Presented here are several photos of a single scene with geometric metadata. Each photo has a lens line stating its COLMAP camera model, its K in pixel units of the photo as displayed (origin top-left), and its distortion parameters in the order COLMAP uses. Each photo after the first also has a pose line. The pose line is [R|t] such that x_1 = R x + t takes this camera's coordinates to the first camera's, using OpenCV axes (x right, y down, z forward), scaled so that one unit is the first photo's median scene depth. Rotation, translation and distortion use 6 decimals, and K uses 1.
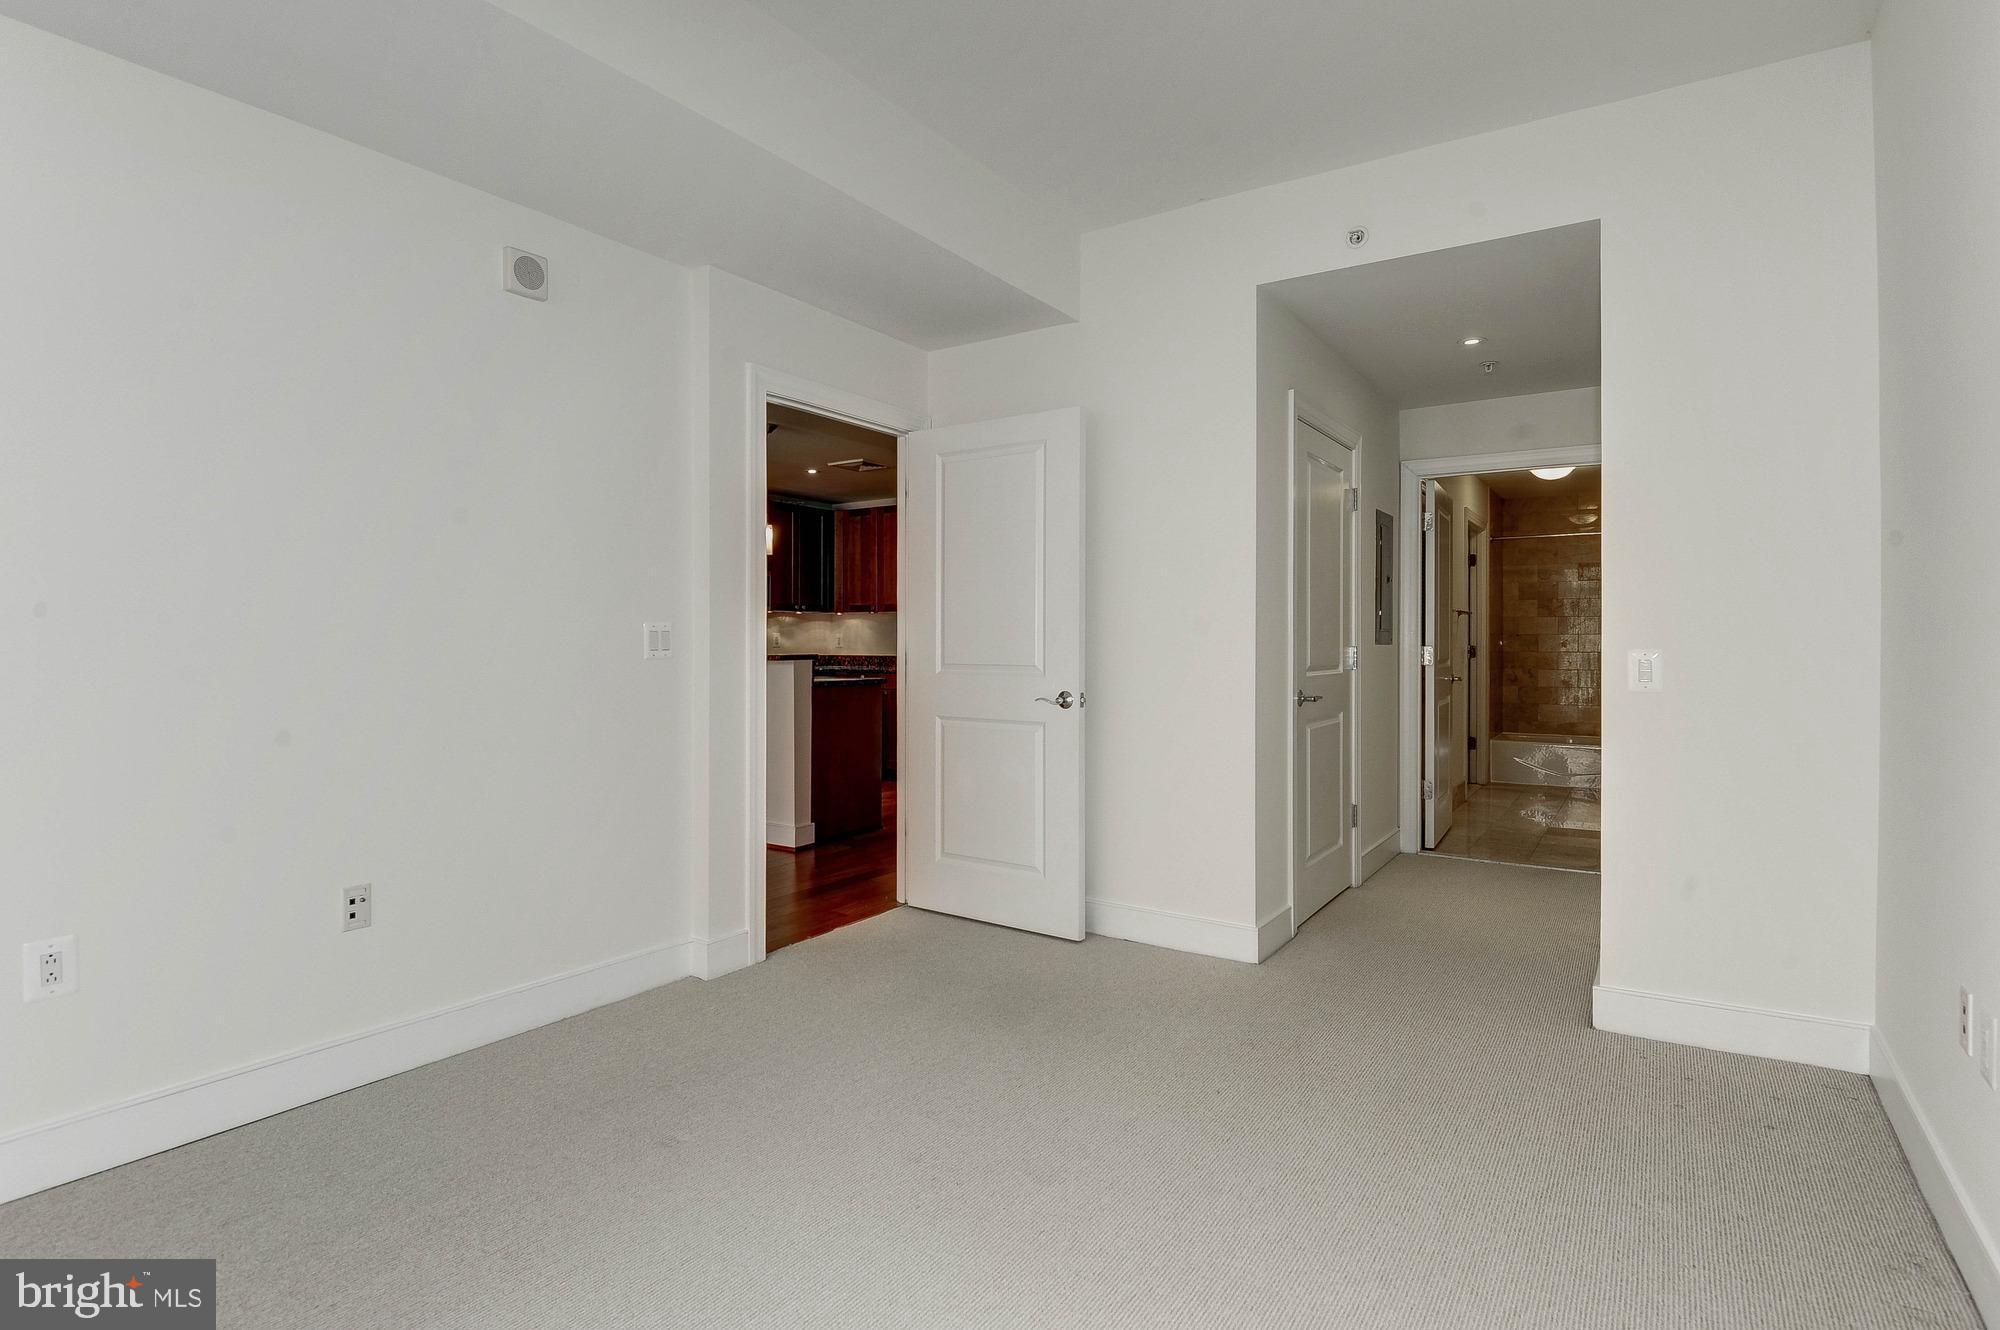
lens RADIAL K [[1035.2, 0, 989.4], [0, 1035.2, 642.8], [0, 0, 1]] dist [0.001739, -0.028779]
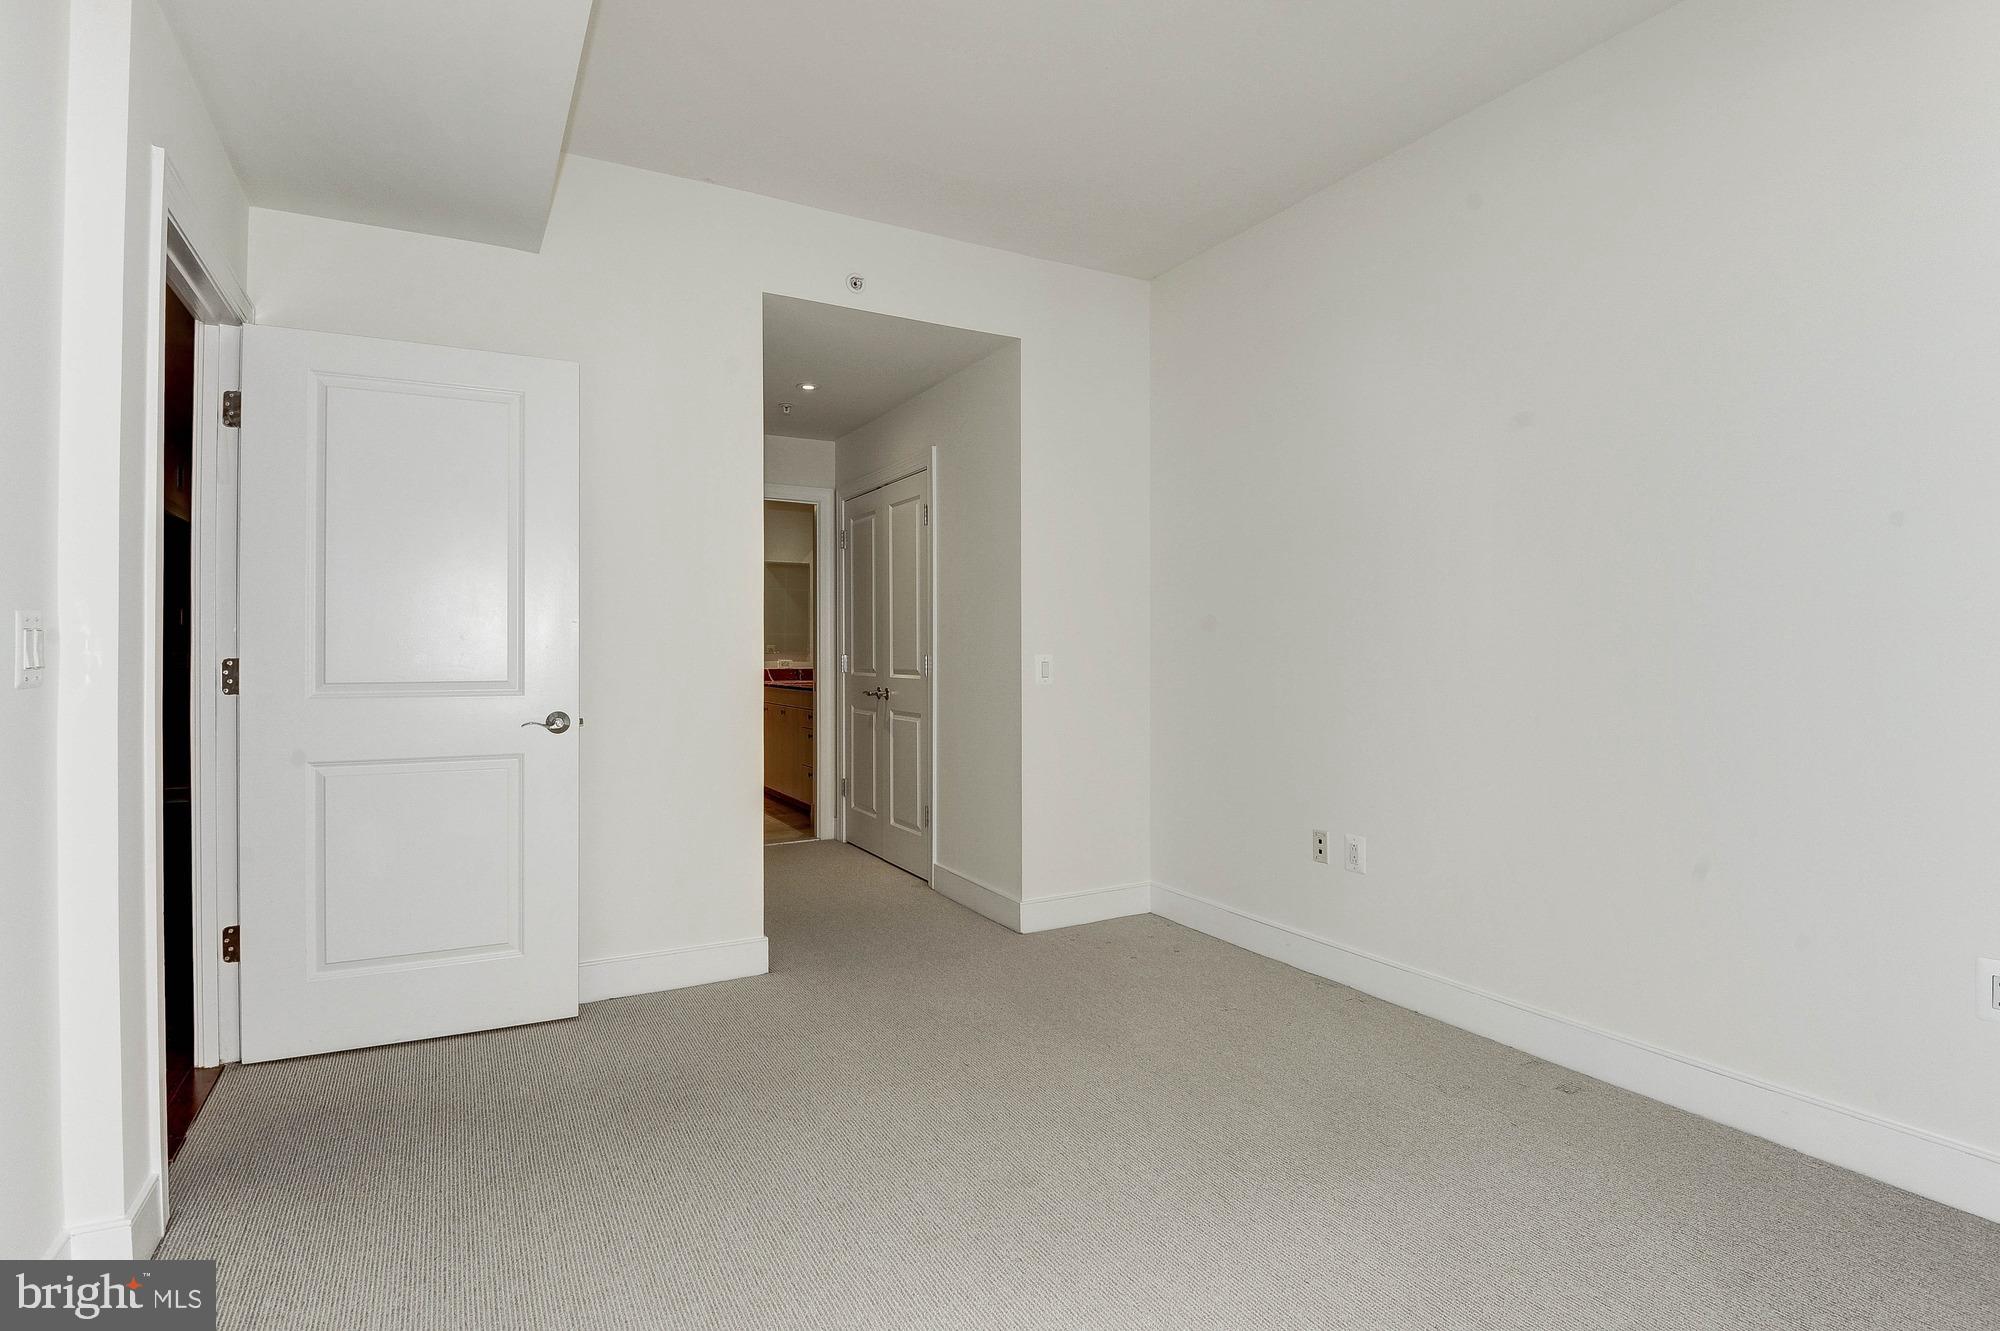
lens RADIAL K [[1006.5, 0, 1055.8], [0, 1006.5, 639.4], [0, 0, 1]] dist [0.015292, -0.025294]
pose [[0.421029, 0.006126, 0.907026, -0.481832], [0.004452, 0.999951, -0.008820, -0.000913], [-0.907036, 0.007751, 0.420981, 0.321479]]
